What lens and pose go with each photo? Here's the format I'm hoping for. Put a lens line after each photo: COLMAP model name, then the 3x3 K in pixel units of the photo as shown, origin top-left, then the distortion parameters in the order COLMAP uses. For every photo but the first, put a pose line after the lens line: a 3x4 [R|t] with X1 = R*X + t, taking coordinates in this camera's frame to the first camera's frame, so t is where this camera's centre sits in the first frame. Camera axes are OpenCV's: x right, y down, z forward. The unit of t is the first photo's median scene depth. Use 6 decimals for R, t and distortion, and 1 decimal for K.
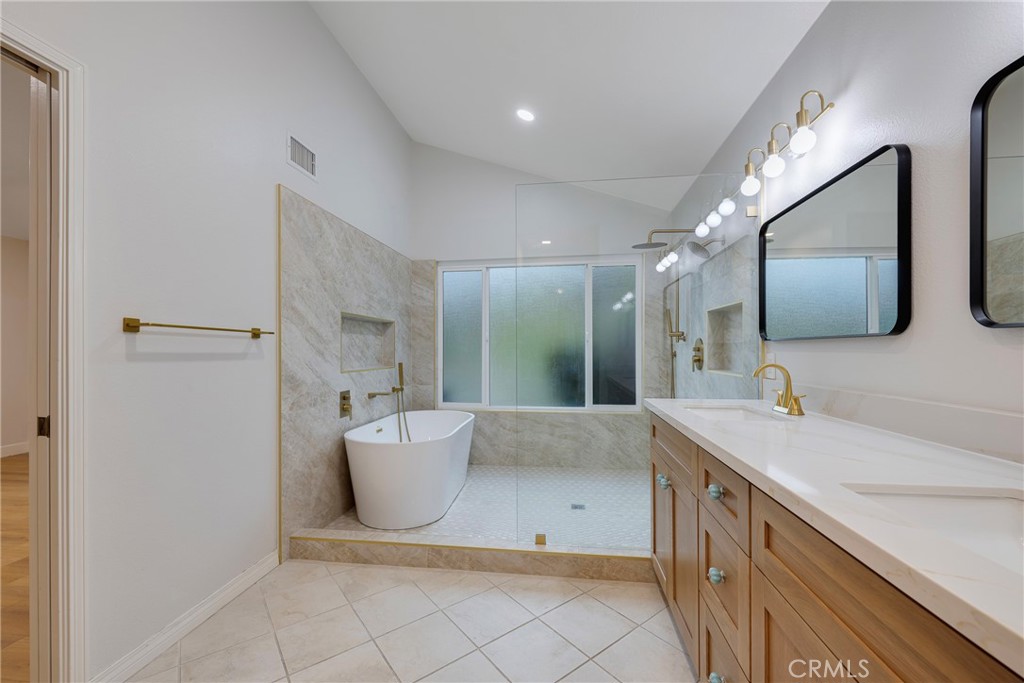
lens RADIAL K [[405.7, 0, 510.3], [0, 405.7, 346.3], [0, 0, 1]] dist [0.000811, 0.000053]
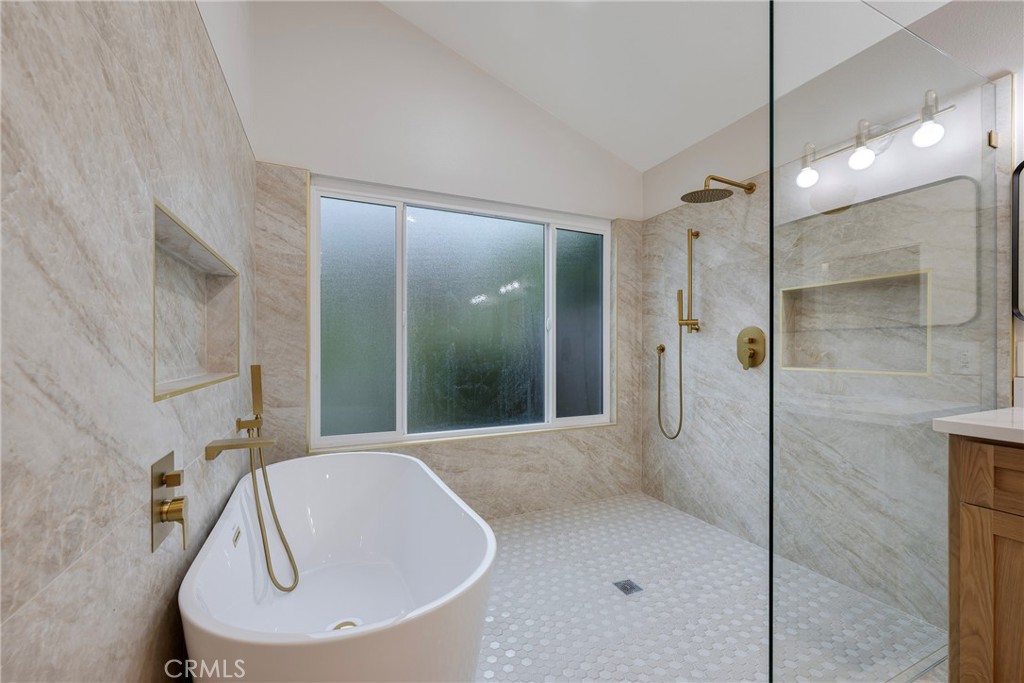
lens RADIAL K [[405.7, 0, 512.2], [0, 405.7, 349.6], [0, 0, 1]] dist [0.000811, 0.000053]
pose [[0.852935, 0.002386, 0.522012, -0.250536], [-0.007074, 0.999951, 0.006987, 0.017183], [-0.521969, -0.009652, 0.852910, 0.436655]]
